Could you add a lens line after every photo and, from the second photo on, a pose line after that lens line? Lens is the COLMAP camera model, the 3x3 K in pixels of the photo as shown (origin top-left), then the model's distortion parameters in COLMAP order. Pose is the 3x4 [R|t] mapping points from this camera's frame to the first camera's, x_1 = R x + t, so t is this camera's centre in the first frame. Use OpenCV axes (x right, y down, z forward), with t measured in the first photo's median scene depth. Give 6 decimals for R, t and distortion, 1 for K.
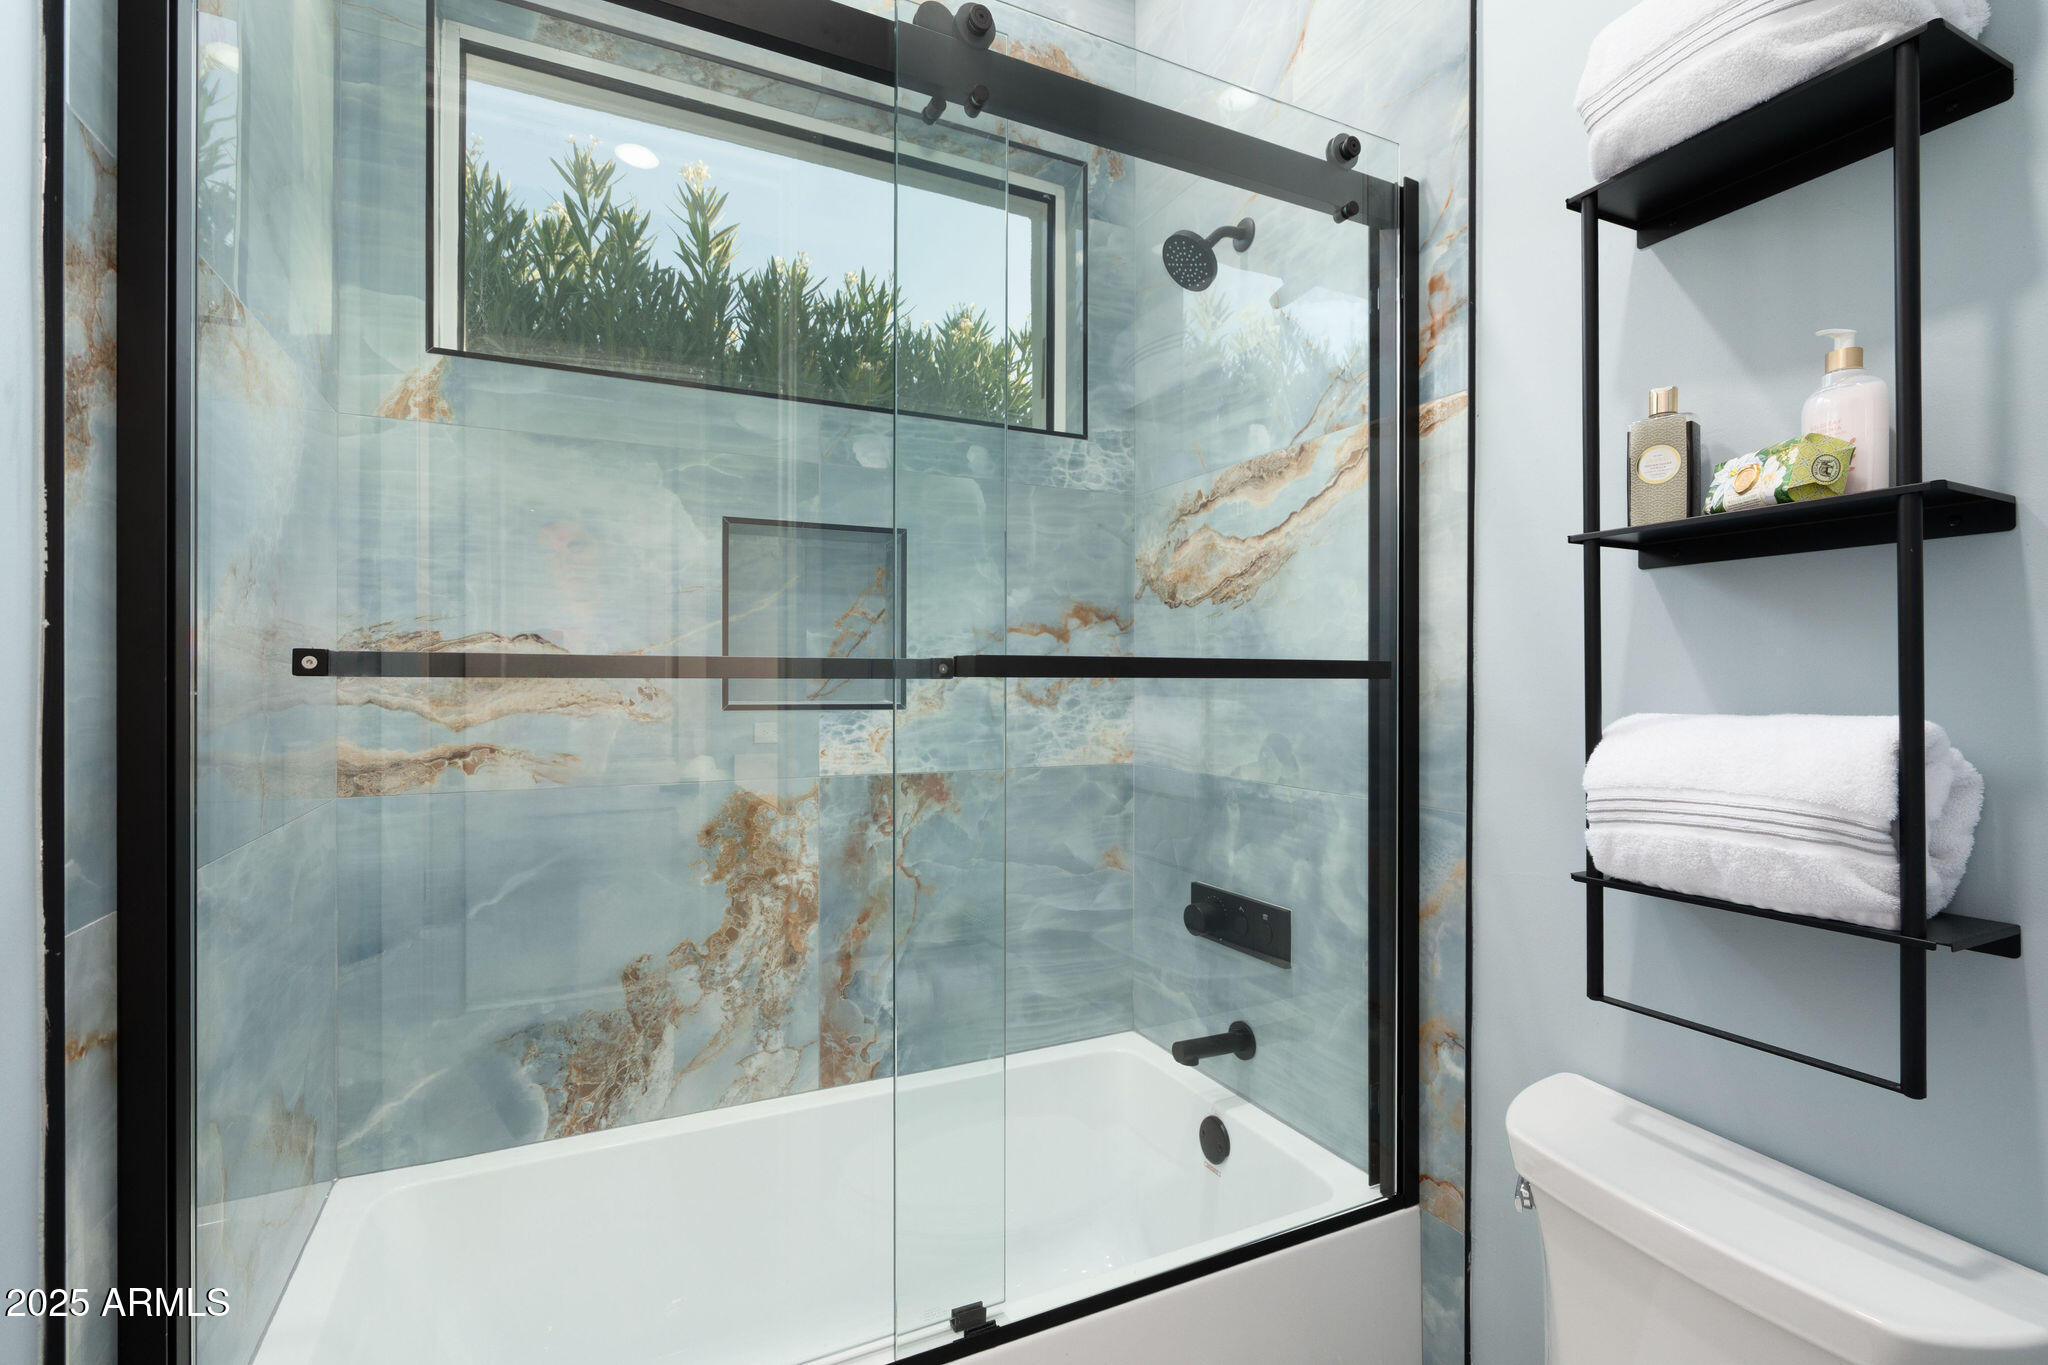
lens RADIAL K [[938.7, 0, 1024.0], [0, 938.7, 682.5], [0, 0, 1]] dist [0.001911, 0.001215]
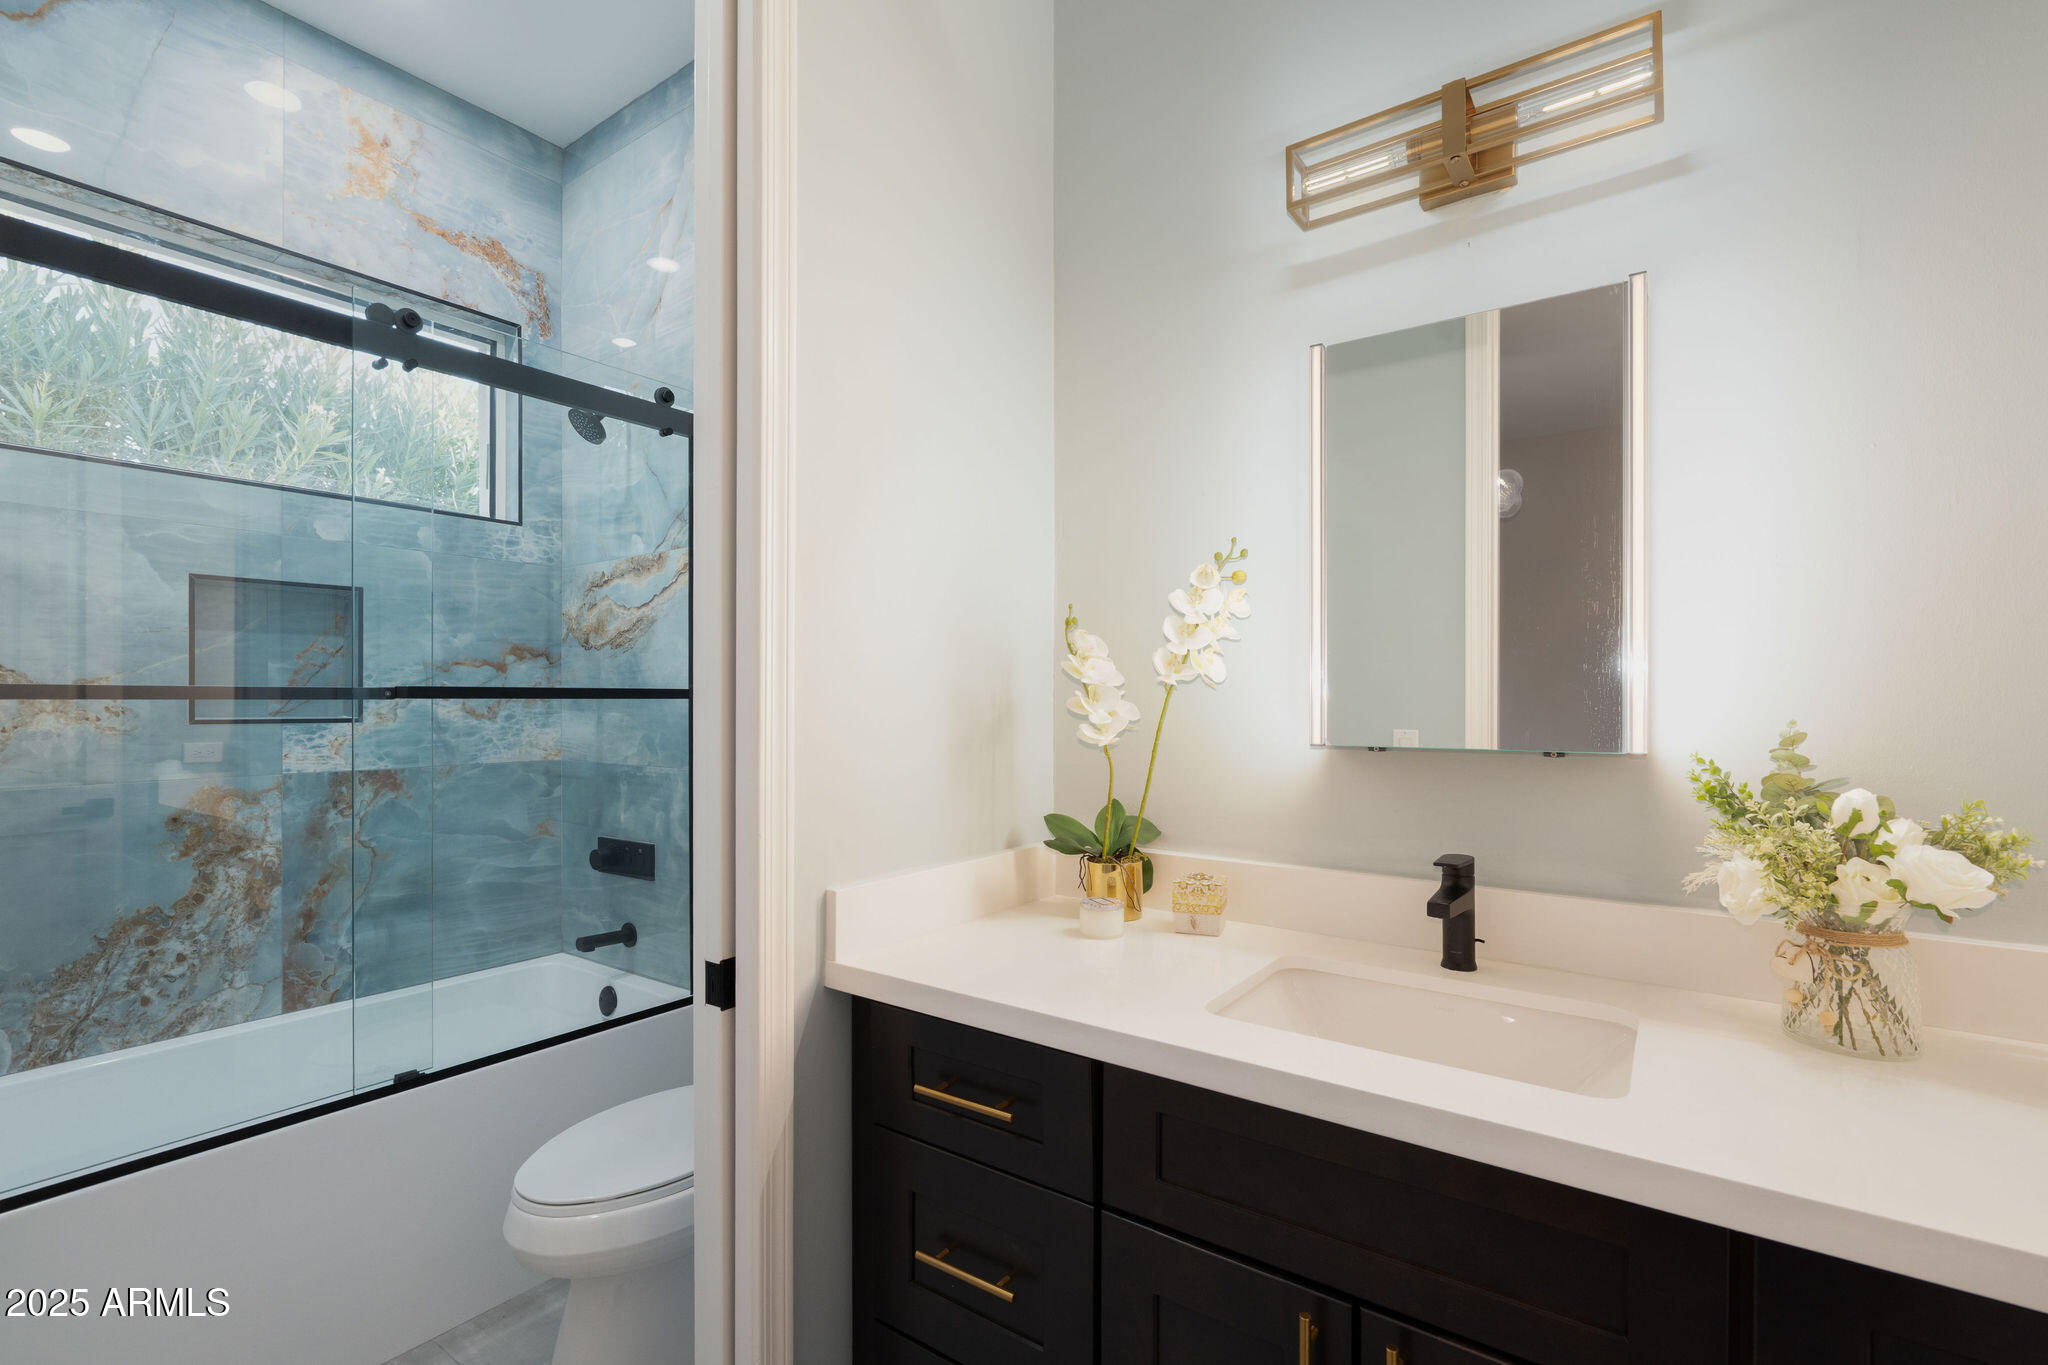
lens RADIAL K [[929.1, 0, 1014.3], [0, 929.1, 699.1], [0, 0, 1]] dist [0.000731, 0.000824]
pose [[0.886600, -0.001965, 0.462532, 0.086286], [0.003330, 0.999992, -0.002135, 0.001486], [-0.462524, 0.003433, 0.886600, -0.614764]]
